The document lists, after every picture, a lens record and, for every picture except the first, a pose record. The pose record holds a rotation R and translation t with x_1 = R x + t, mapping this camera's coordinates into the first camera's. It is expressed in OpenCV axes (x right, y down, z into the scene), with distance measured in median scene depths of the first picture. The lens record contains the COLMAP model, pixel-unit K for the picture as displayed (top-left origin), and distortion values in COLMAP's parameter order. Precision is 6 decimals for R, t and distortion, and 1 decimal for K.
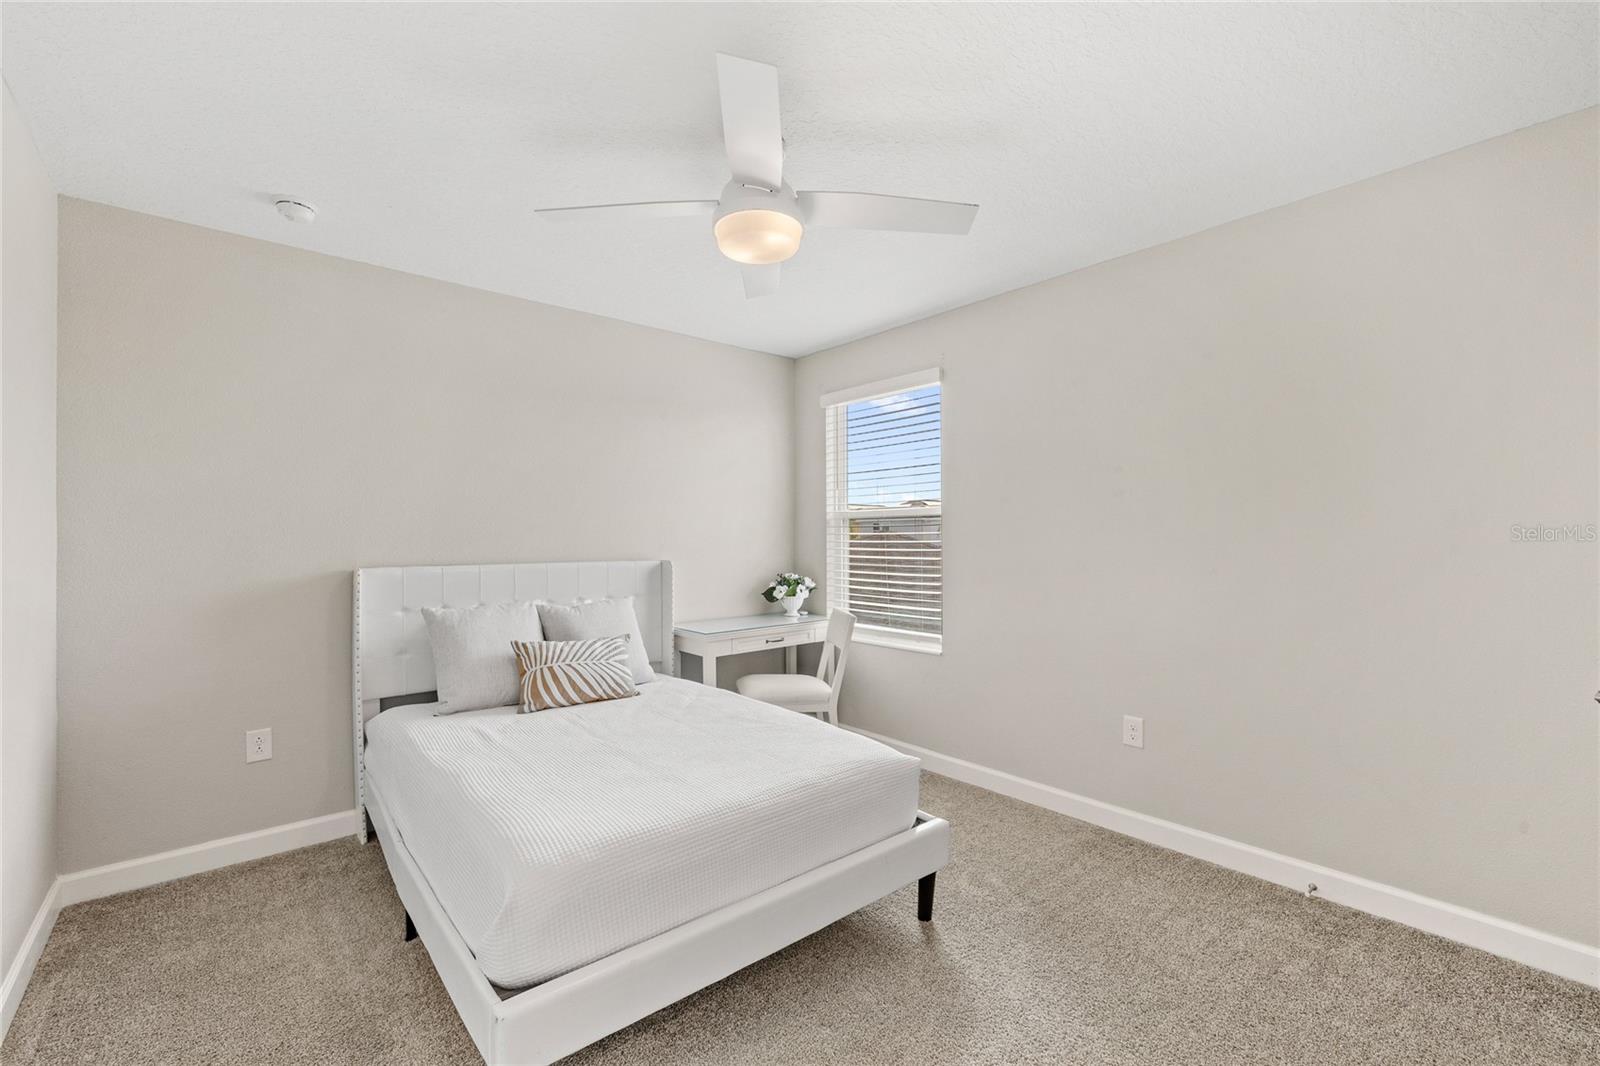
lens RADIAL K [[672.4, 0, 800.0], [0, 672.4, 533.0], [0, 0, 1]] dist [0.000910, 0.000182]
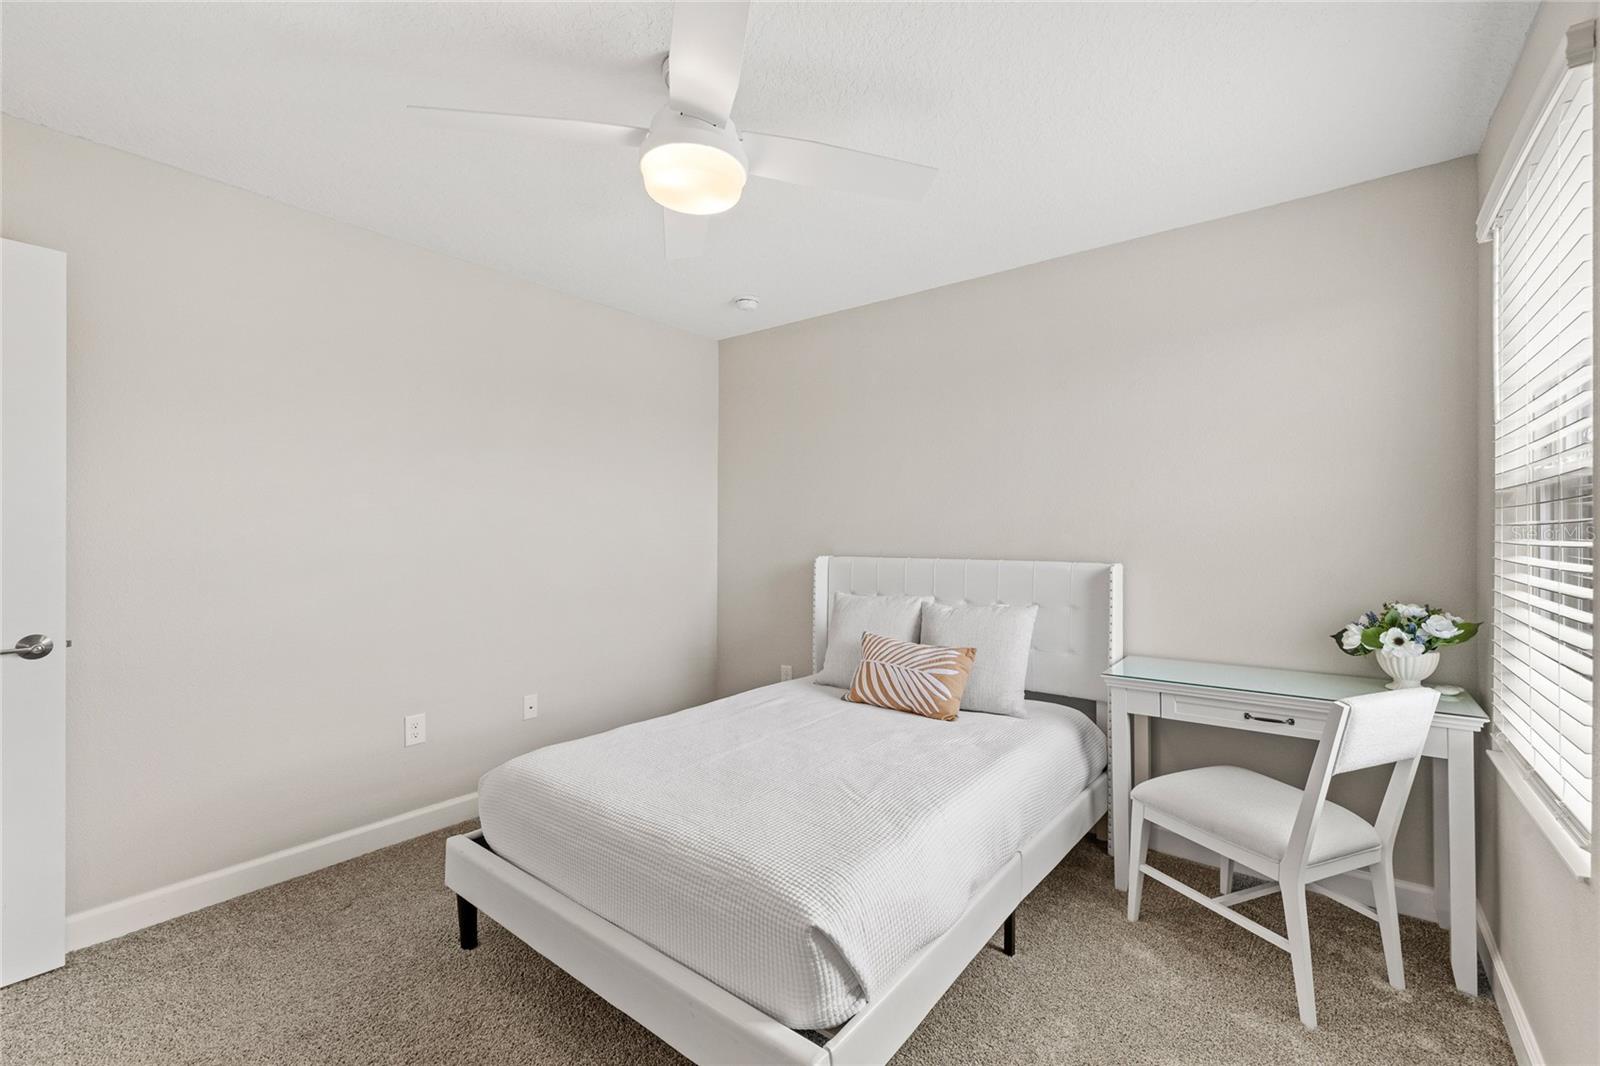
lens RADIAL K [[672.4, 0, 800.0], [0, 672.4, 533.0], [0, 0, 1]] dist [0.000910, 0.000182]
pose [[0.193001, -0.002913, -0.981194, 0.543415], [0.004976, 0.999986, -0.001990, 0.009370], [0.981186, -0.004498, 0.193012, 0.664064]]
